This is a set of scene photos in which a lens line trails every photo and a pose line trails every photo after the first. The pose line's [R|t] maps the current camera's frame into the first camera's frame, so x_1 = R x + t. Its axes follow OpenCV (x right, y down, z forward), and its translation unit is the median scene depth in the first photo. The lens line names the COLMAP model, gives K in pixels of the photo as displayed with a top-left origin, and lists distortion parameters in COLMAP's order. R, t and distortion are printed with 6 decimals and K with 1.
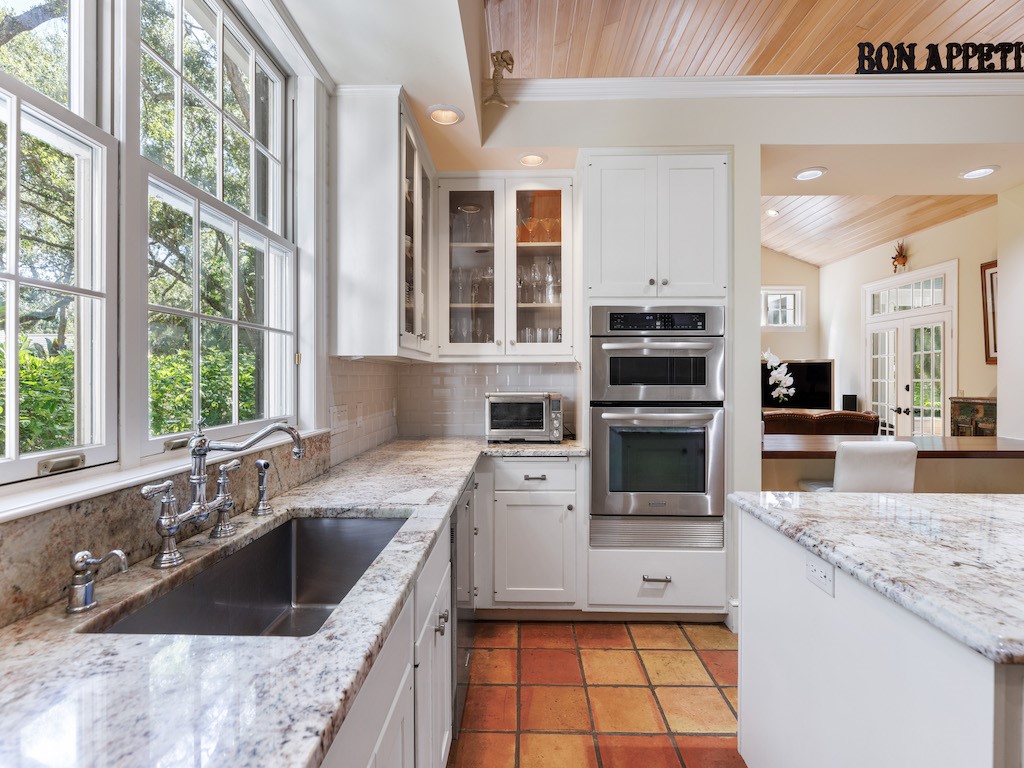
lens RADIAL K [[497.6, 0, 506.2], [0, 497.6, 375.1], [0, 0, 1]] dist [-0.004848, 0.000432]
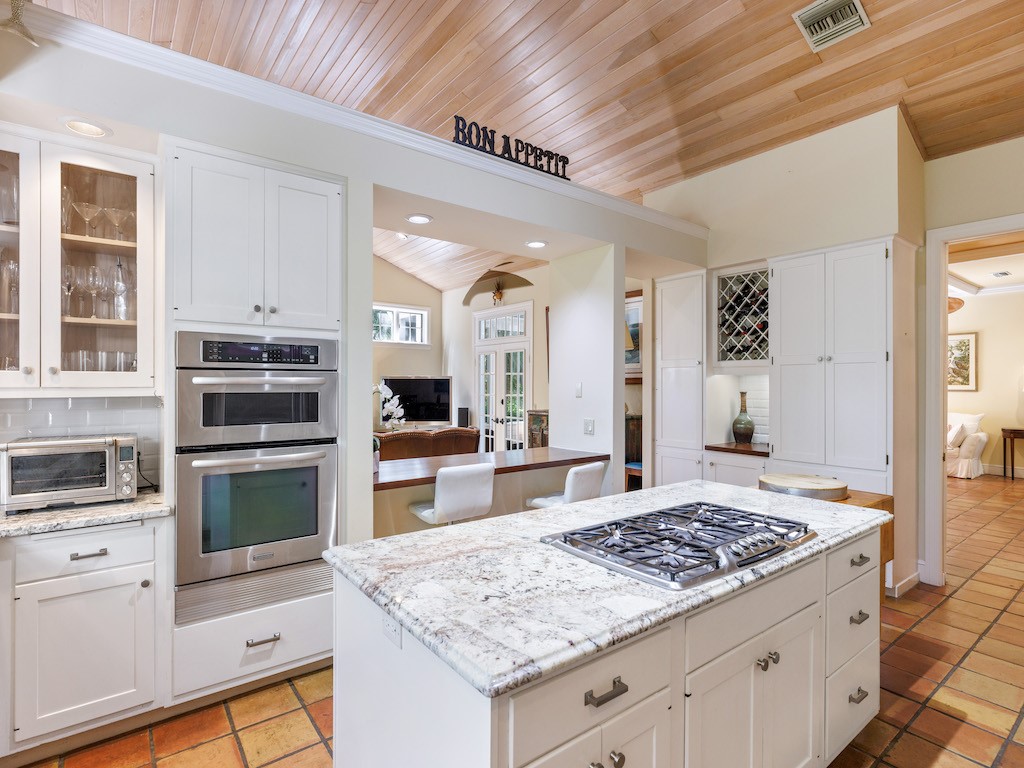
lens RADIAL K [[524.7, 0, 513.2], [0, 524.7, 383.8], [0, 0, 1]] dist [-0.001192, -0.001811]
pose [[0.772932, 0.002018, 0.634485, 0.050440], [-0.003083, 0.999995, 0.000575, -0.052832], [-0.634481, -0.002401, 0.772935, -0.013881]]
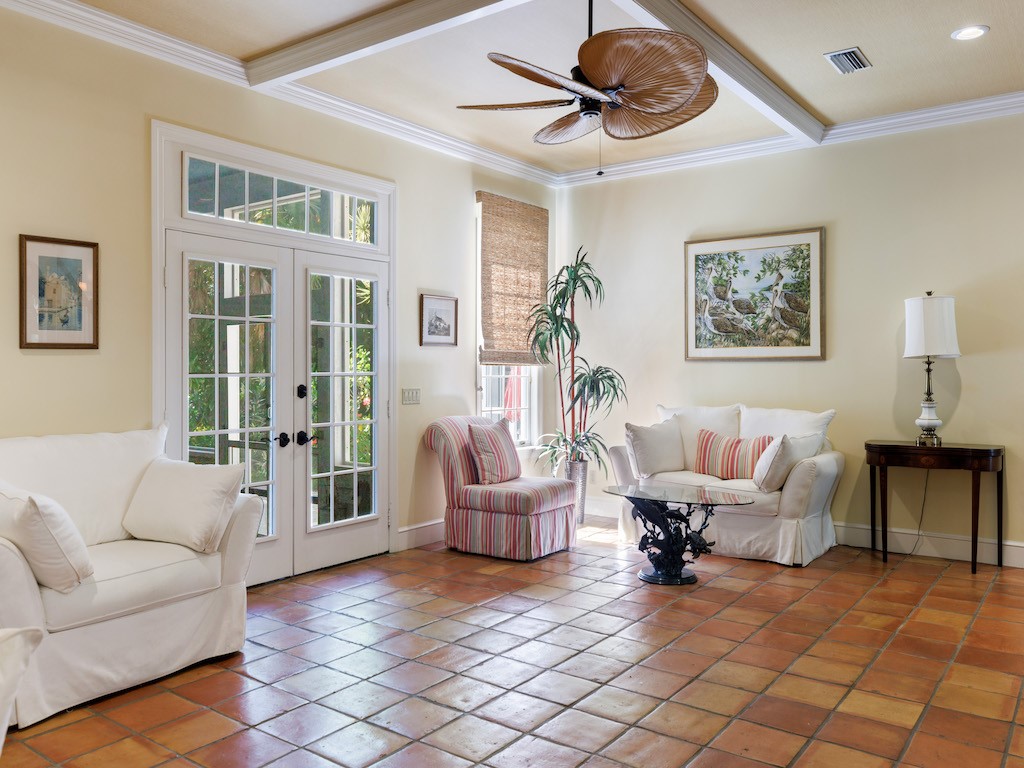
lens RADIAL K [[801.6, 0, 512.8], [0, 801.6, 372.8], [0, 0, 1]] dist [0.000143, -0.005421]
pose [[0.567988, 0.001489, 0.823036, 1.211348], [-0.002752, 0.999996, 0.000090, -0.007065], [-0.823032, -0.002316, 0.567990, 0.065197]]
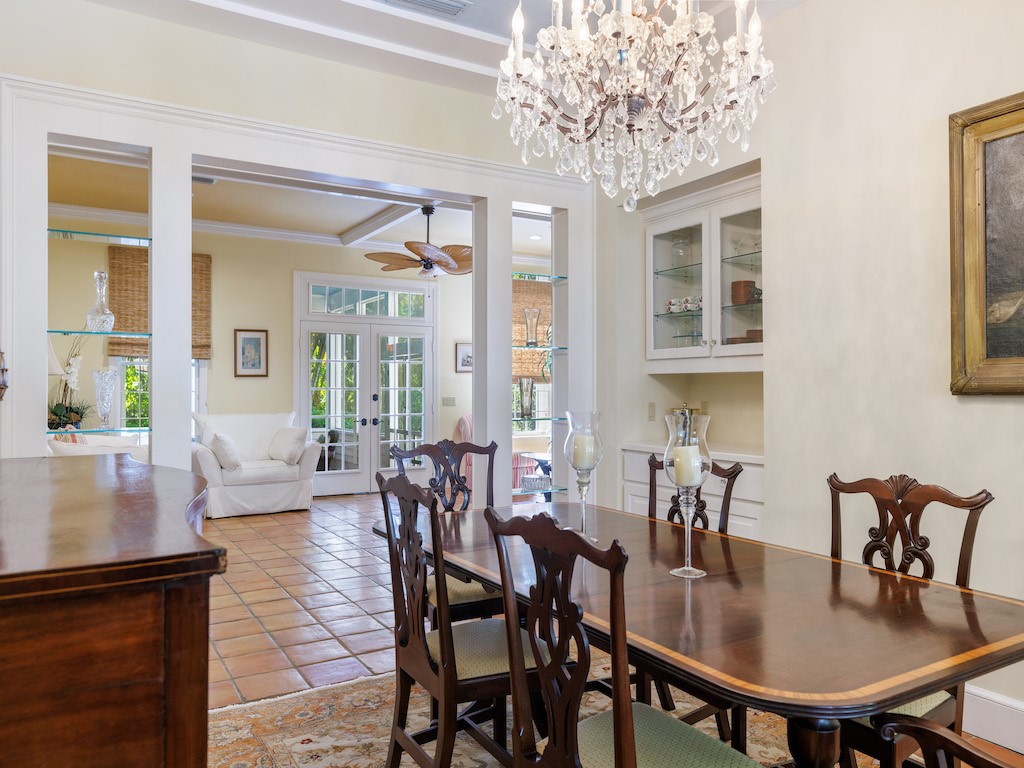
lens RADIAL K [[741.4, 0, 514.9], [0, 741.4, 387.2], [0, 0, 1]] dist [-0.006601, -0.000263]
pose [[0.839480, 0.005527, 0.543363, 1.194795], [-0.002304, 0.999975, -0.006612, 0.004092], [-0.543386, 0.004299, 0.839472, -0.918349]]
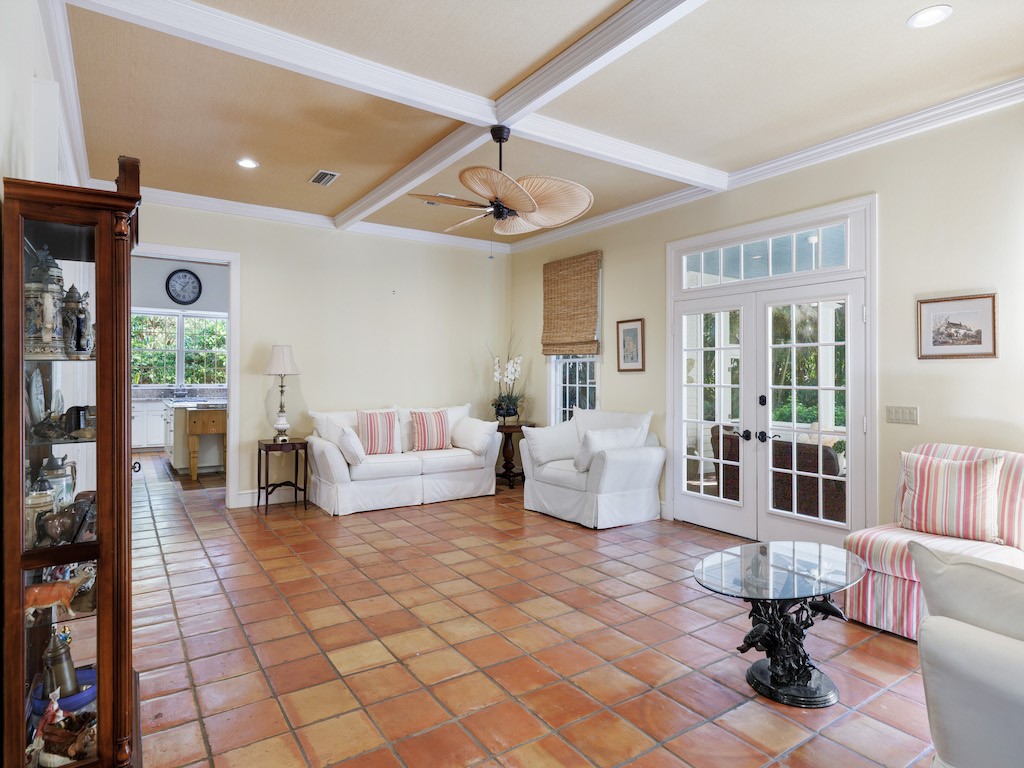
lens RADIAL K [[585.4, 0, 504.3], [0, 585.4, 365.7], [0, 0, 1]] dist [0.030044, -0.000341]
pose [[0.576697, -0.005101, -0.816942, 2.534586], [-0.004726, 0.999943, -0.009579, -0.029822], [0.816945, 0.009385, 0.576640, -0.046845]]
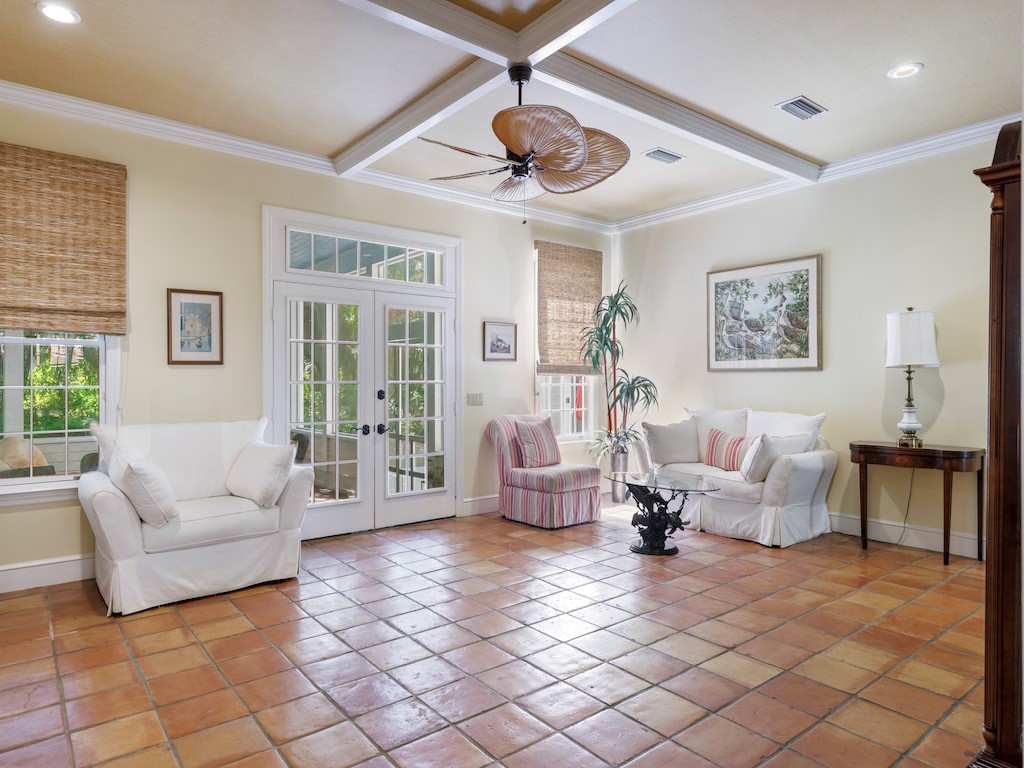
lens RADIAL K [[624.7, 0, 512.7], [0, 624.7, 383.7], [0, 0, 1]] dist [0.001481, 0.004339]
pose [[0.760518, 0.001449, 0.649316, 1.377419], [-0.002550, 0.999996, 0.000754, -0.003132], [-0.649312, -0.002229, 0.760519, -0.124101]]
